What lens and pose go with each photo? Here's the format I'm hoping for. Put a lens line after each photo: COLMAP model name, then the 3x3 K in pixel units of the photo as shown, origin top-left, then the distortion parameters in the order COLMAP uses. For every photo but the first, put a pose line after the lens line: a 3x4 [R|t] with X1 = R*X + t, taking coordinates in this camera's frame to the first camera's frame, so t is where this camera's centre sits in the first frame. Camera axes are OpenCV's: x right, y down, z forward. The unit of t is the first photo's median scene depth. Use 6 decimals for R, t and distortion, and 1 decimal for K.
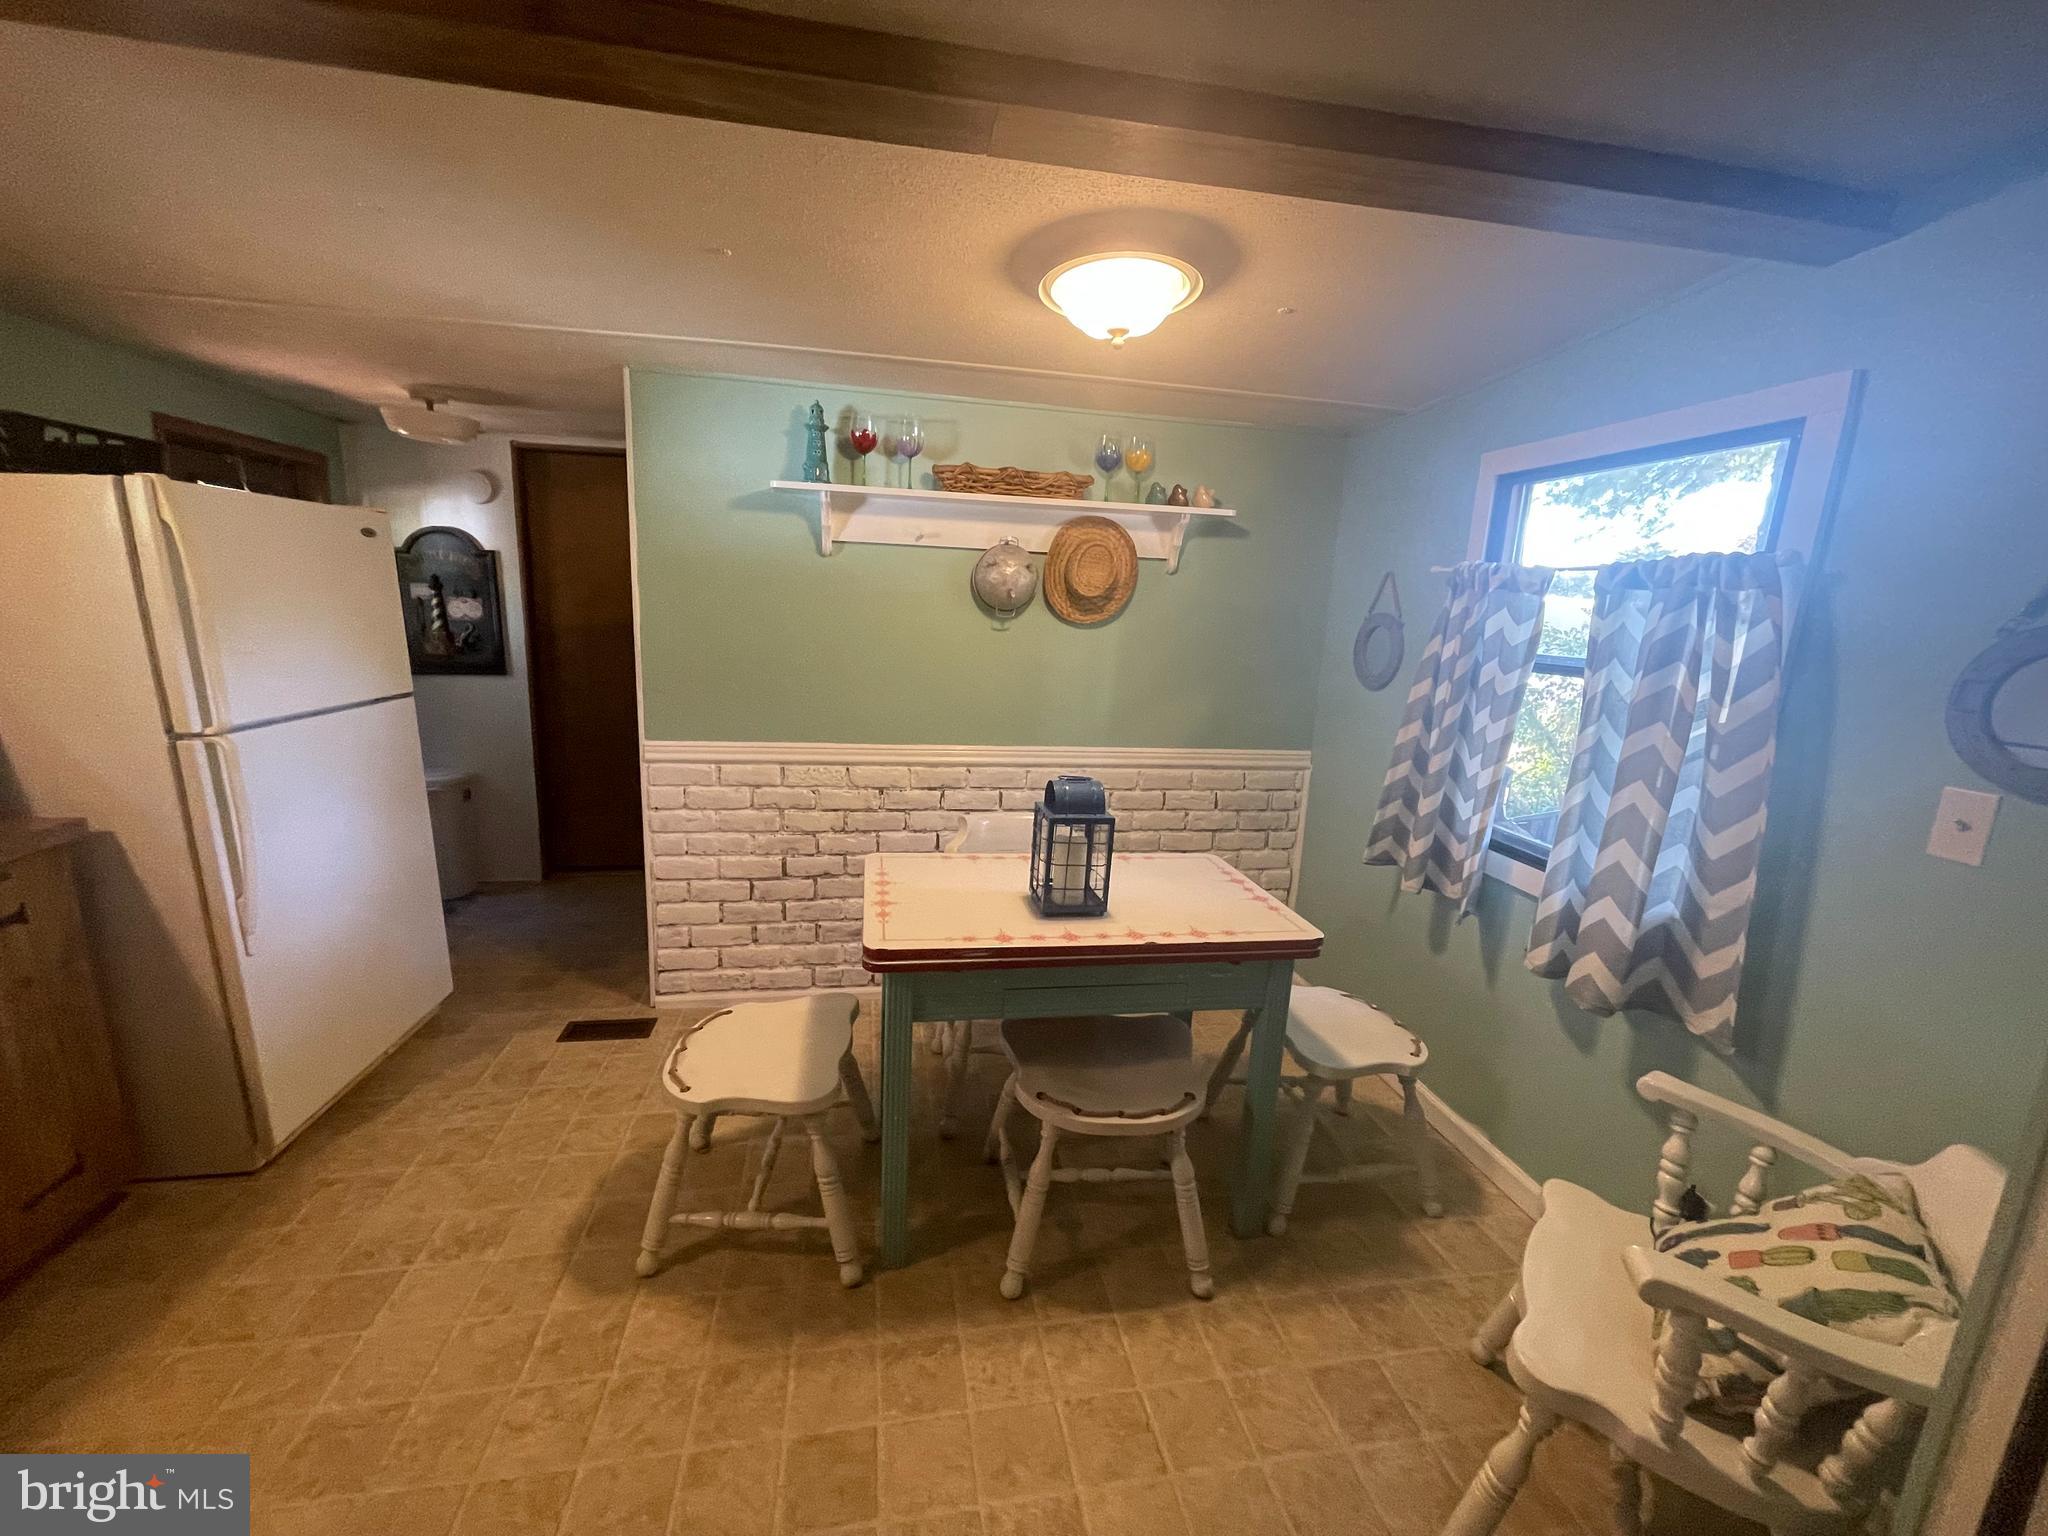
lens RADIAL K [[817.4, 0, 1015.8], [0, 817.4, 777.3], [0, 0, 1]] dist [-0.000125, -0.000005]
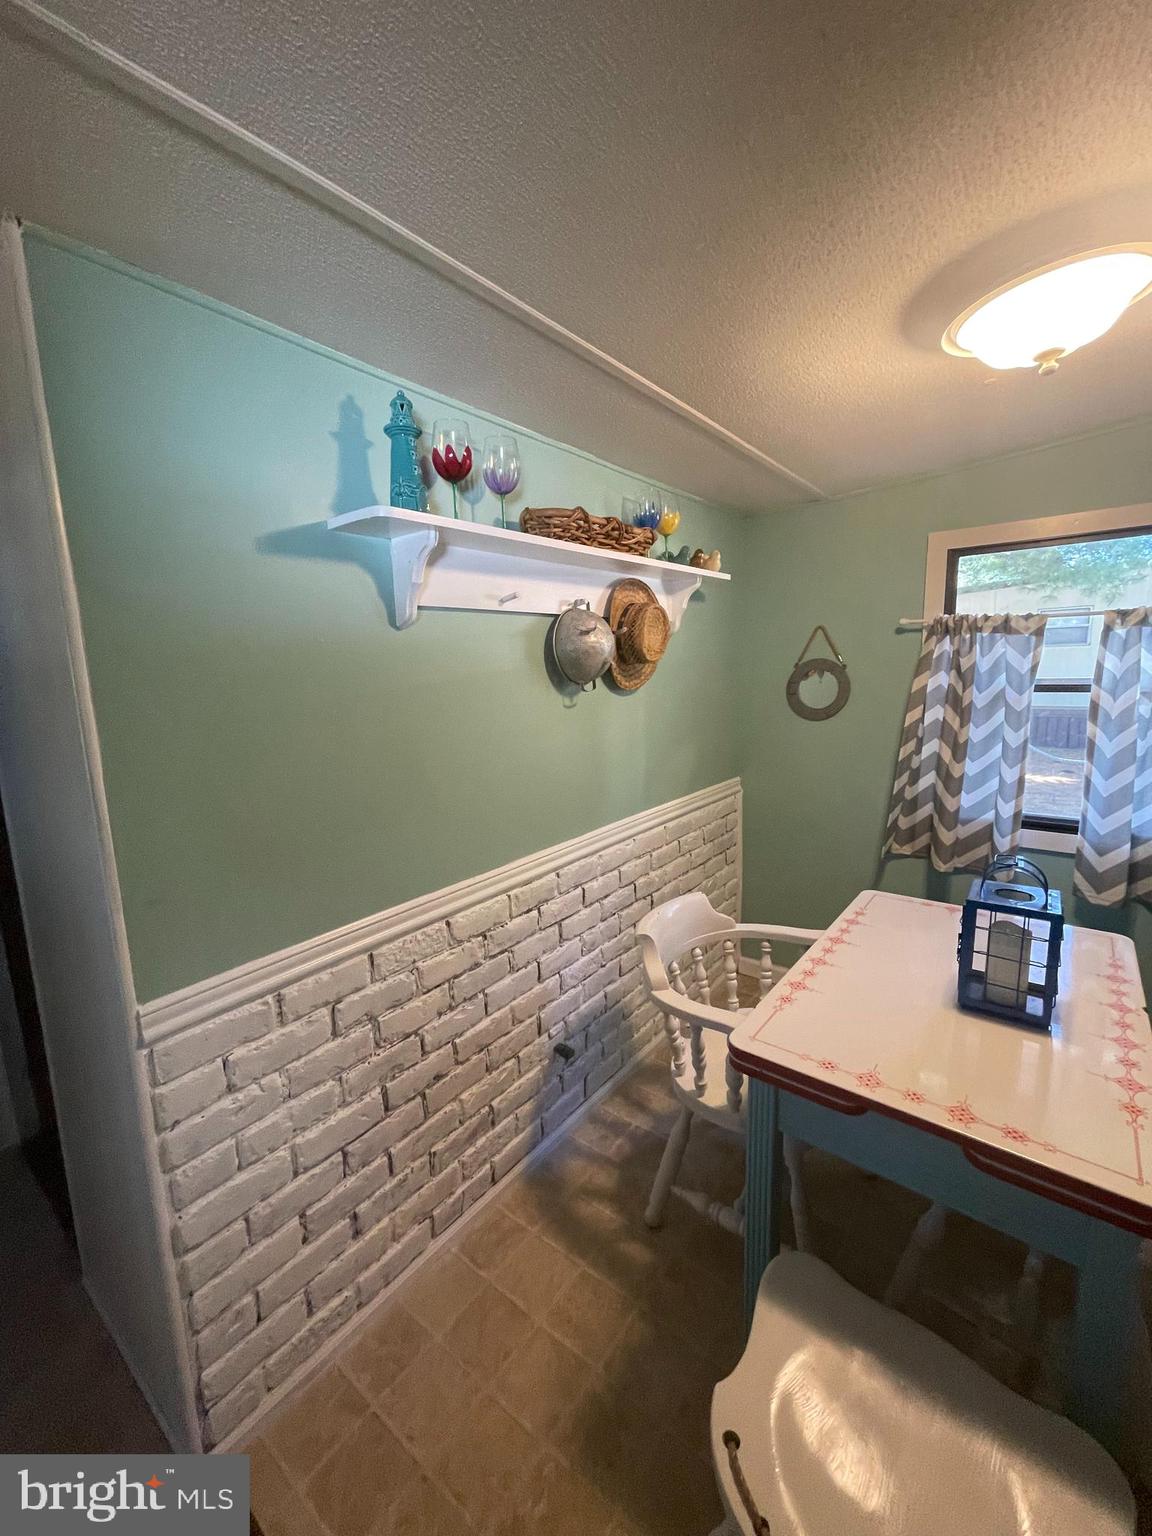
lens RADIAL K [[617.5, 0, 575.4], [0, 617.5, 764.2], [0, 0, 1]] dist [-0.007596, 0.000228]
pose [[0.754366, -0.171806, 0.633573, -0.463343], [0.201248, 0.979198, 0.025912, -0.144318], [-0.624845, 0.107958, 0.773249, 0.527458]]
